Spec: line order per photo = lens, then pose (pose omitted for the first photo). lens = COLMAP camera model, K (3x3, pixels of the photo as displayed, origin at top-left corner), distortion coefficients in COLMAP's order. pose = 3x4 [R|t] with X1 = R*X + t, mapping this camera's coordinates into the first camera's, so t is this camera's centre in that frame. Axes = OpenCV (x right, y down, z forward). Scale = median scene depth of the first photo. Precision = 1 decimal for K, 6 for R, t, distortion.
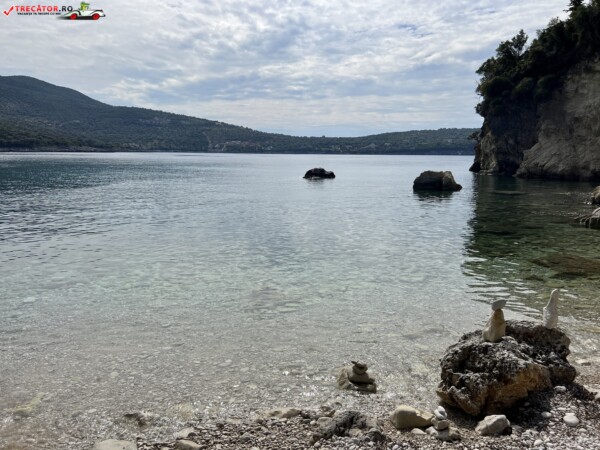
lens RADIAL K [[452.1, 0, 299.9], [0, 452.1, 220.9], [0, 0, 1]] dist [0.057804, -0.069520]
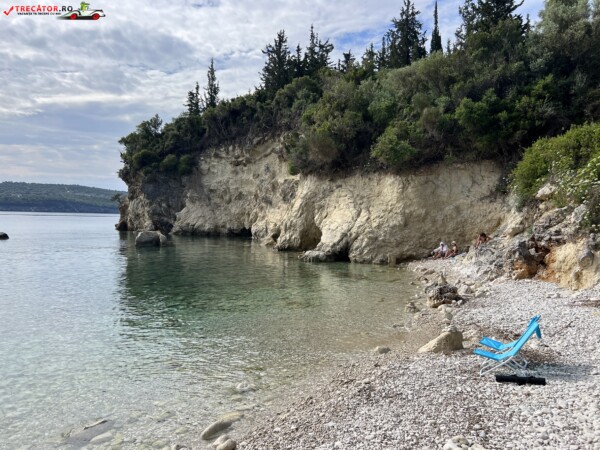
lens RADIAL K [[452.1, 0, 301.3], [0, 452.1, 223.3], [0, 0, 1]] dist [0.057804, -0.069520]
pose [[0.643599, -0.004805, 0.765348, -0.183804], [0.095478, 0.992673, -0.074057, -0.002566], [-0.759384, 0.120736, 0.639342, -0.027855]]
